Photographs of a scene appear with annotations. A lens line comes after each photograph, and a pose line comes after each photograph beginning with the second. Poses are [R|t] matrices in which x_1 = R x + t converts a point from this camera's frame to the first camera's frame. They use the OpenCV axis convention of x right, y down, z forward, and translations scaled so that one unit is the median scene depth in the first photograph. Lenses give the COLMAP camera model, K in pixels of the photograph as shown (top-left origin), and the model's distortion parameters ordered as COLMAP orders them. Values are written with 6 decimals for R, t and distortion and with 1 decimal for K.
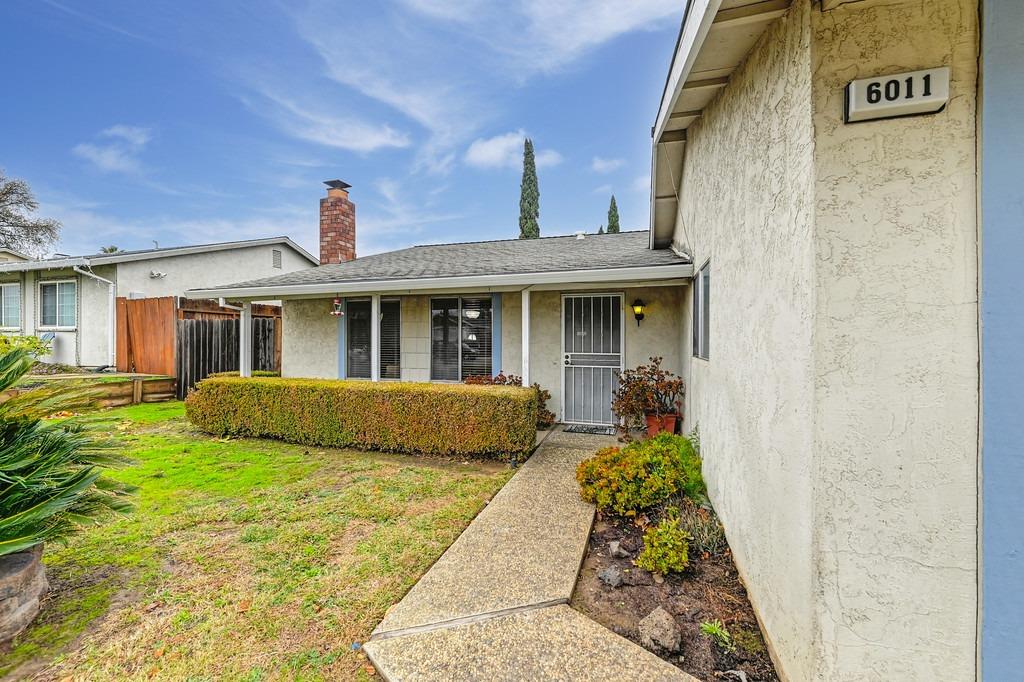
lens RADIAL K [[408.5, 0, 512.0], [0, 408.5, 341.0], [0, 0, 1]] dist [0.001515, 0.000180]
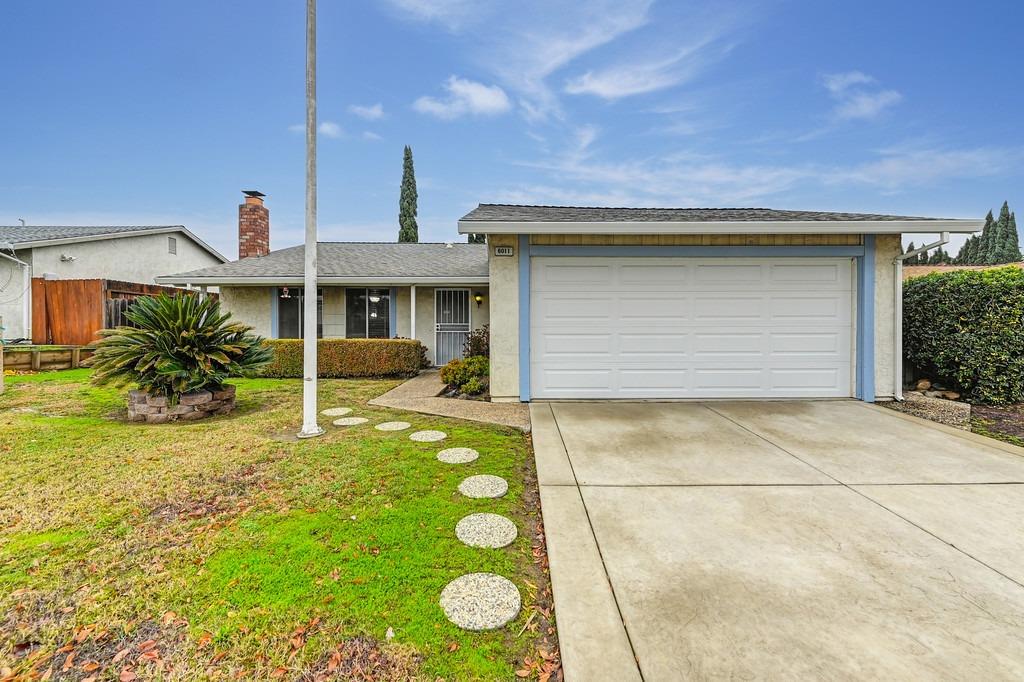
lens RADIAL K [[405.6, 0, 515.1], [0, 405.6, 329.5], [0, 0, 1]] dist [0.001622, 0.000109]
pose [[0.953603, -0.001436, 0.301062, -0.043065], [0.001613, 0.999999, -0.000340, 0.037501], [-0.301061, 0.000809, 0.953604, -0.462998]]
